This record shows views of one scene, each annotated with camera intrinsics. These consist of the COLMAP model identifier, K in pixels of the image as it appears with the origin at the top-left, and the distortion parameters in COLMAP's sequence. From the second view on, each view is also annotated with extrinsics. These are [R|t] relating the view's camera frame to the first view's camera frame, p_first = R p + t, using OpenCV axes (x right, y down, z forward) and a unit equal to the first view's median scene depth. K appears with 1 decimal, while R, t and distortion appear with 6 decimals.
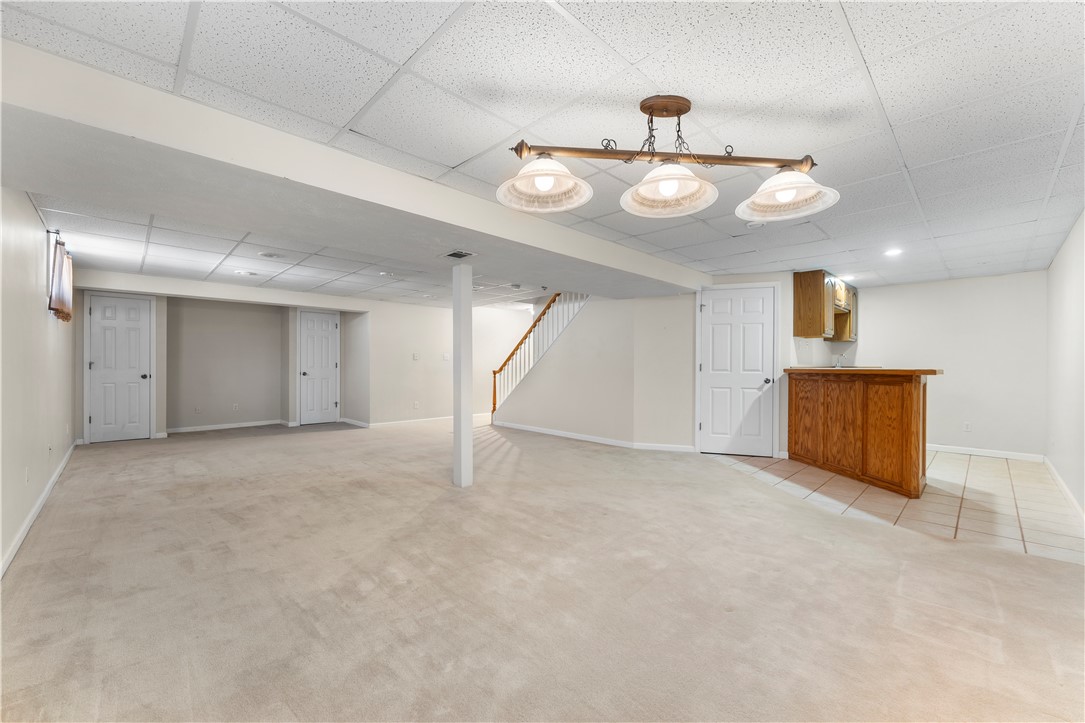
lens RADIAL K [[436.2, 0, 543.5], [0, 436.2, 365.6], [0, 0, 1]] dist [-0.000520, 0.000012]
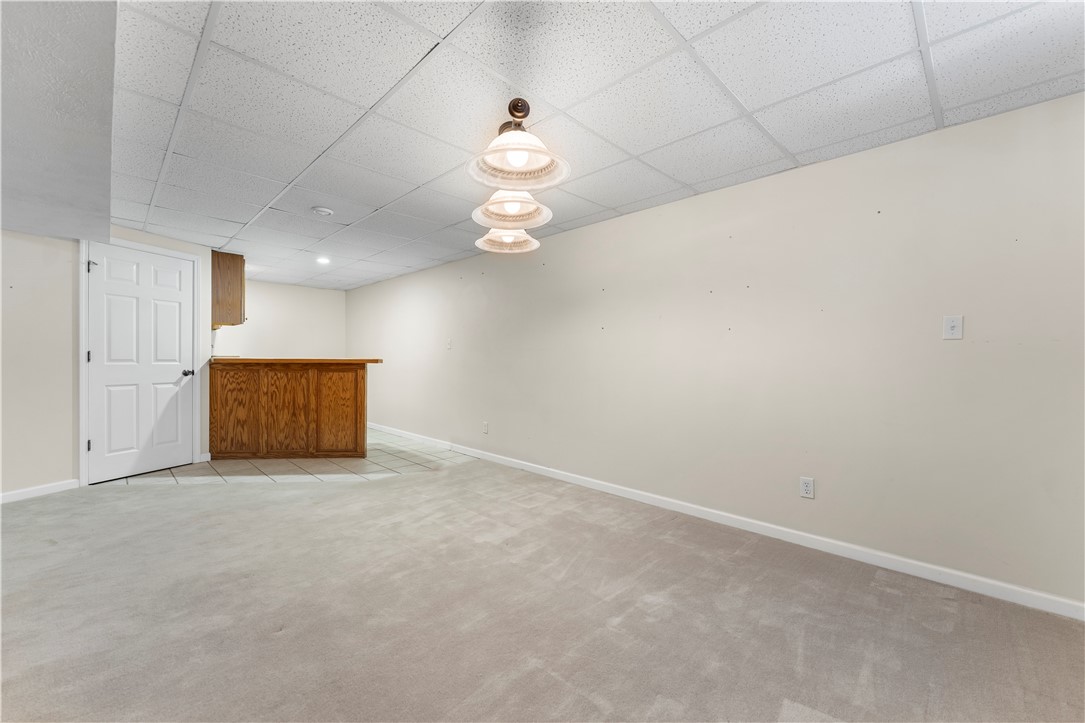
lens RADIAL K [[436.2, 0, 543.4], [0, 436.2, 361.8], [0, 0, 1]] dist [-0.000520, 0.000012]
pose [[-0.012515, -0.009352, 0.999878, -0.378897], [-0.010039, 0.999907, 0.009227, -0.000551], [-0.999871, -0.009923, -0.012607, 0.388823]]
